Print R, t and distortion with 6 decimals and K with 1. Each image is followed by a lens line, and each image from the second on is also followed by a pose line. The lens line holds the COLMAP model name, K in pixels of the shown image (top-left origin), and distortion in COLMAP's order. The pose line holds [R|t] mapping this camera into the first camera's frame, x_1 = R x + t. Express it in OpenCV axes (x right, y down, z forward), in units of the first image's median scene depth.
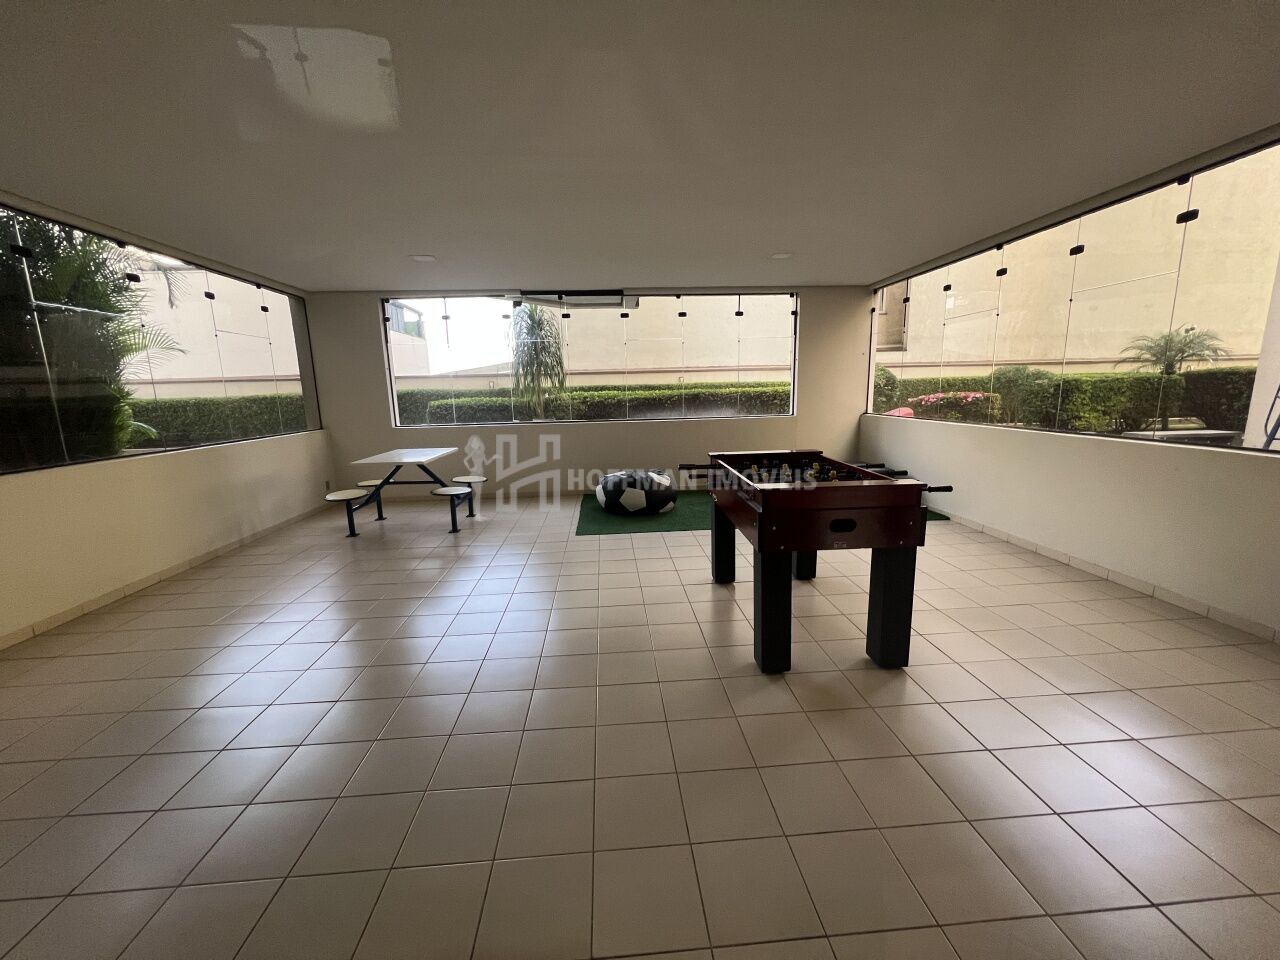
lens RADIAL K [[512.6, 0, 641.5], [0, 512.6, 481.7], [0, 0, 1]] dist [0.002645, 0.000101]
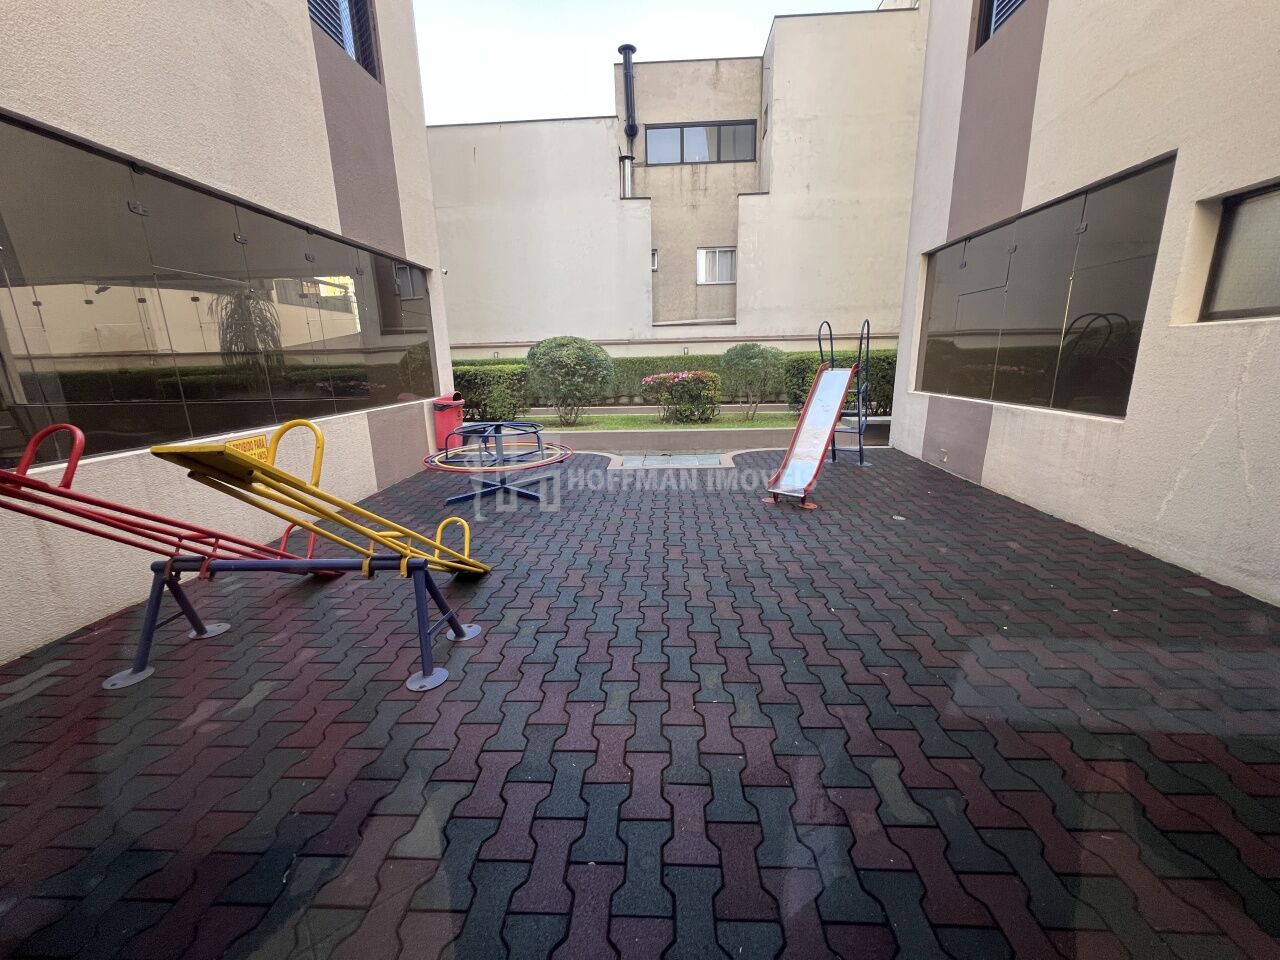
lens RADIAL K [[512.6, 0, 640.0], [0, 512.6, 475.6], [0, 0, 1]] dist [0.002645, 0.000101]
pose [[0.992364, 0.029475, -0.119772, 0.576727], [-0.023567, 0.998449, 0.050449, -0.024496], [0.121073, -0.047241, 0.991519, 0.035623]]
